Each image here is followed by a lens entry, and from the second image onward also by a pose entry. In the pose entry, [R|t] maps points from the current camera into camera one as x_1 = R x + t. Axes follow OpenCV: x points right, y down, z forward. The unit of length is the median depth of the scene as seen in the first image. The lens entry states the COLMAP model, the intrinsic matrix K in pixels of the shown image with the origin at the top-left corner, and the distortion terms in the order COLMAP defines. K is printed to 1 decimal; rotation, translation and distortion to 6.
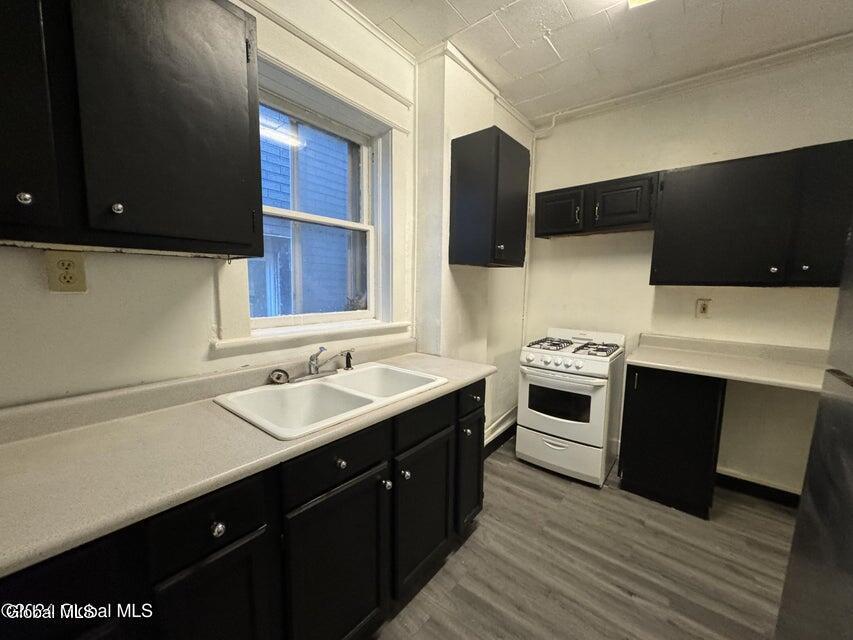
lens RADIAL K [[340.0, 0, 425.0], [0, 340.0, 320.9], [0, 0, 1]] dist [0.000391, 0.000412]
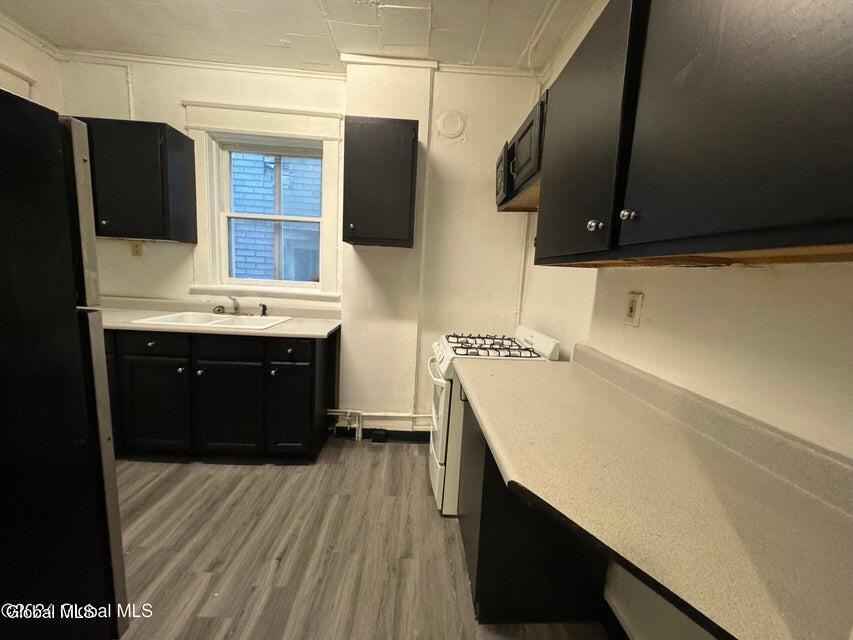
lens RADIAL K [[344.1, 0, 425.6], [0, 344.1, 318.9], [0, 0, 1]] dist [0.014911, 0.000160]
pose [[0.654868, 0.119339, -0.746261, 1.359587], [-0.123729, 0.991060, 0.049910, -0.010154], [0.745546, 0.059650, 0.663780, 0.512061]]
